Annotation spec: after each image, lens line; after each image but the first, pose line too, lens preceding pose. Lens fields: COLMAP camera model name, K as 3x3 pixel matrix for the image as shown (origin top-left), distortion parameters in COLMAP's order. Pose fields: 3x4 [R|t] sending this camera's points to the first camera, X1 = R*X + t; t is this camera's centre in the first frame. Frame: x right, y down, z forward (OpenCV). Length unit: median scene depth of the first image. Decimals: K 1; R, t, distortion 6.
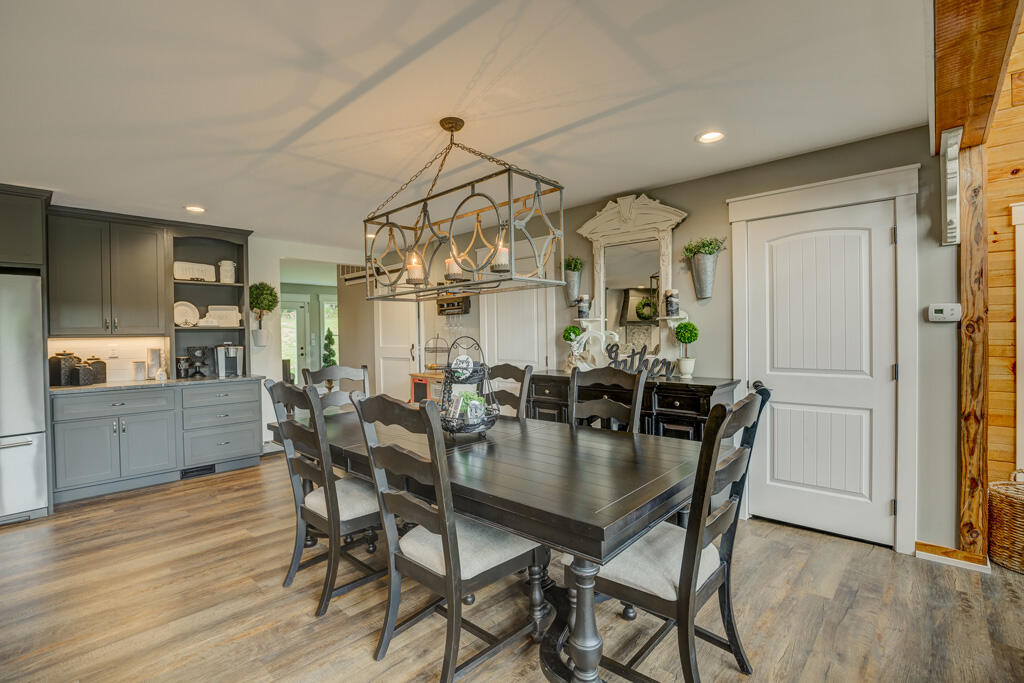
lens RADIAL K [[465.9, 0, 513.0], [0, 465.9, 338.4], [0, 0, 1]] dist [-0.043827, -0.000018]
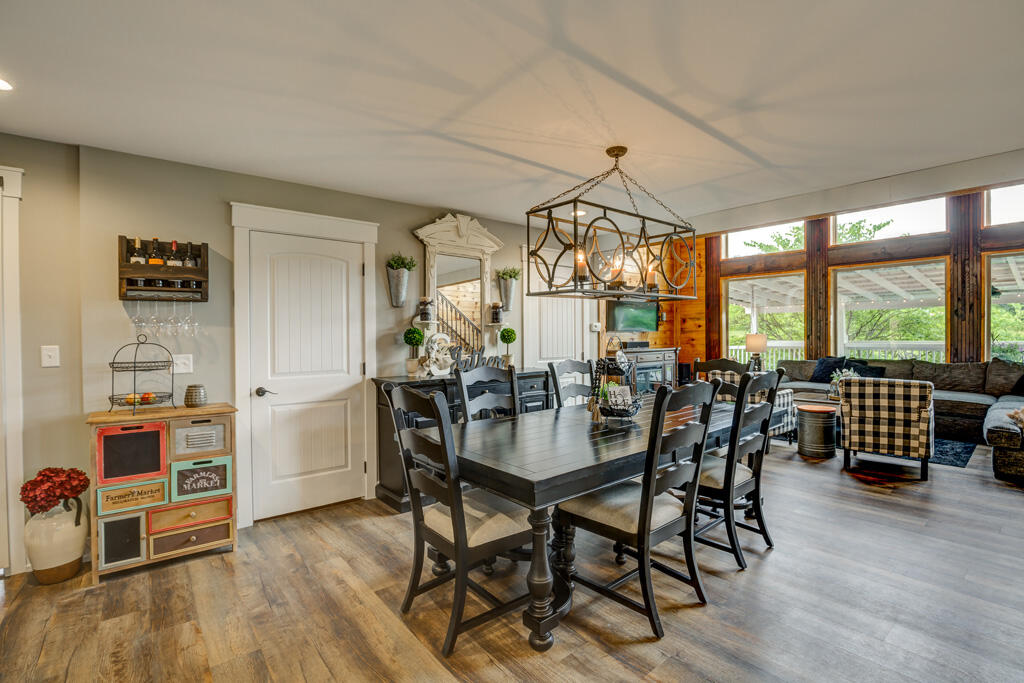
lens RADIAL K [[465.9, 0, 513.0], [0, 465.9, 338.4], [0, 0, 1]] dist [-0.043827, -0.000018]
pose [[0.139900, 0.006626, 0.990143, -1.040330], [0.014703, 0.999853, -0.008768, 0.007567], [-0.990056, 0.015784, 0.139782, 0.876068]]
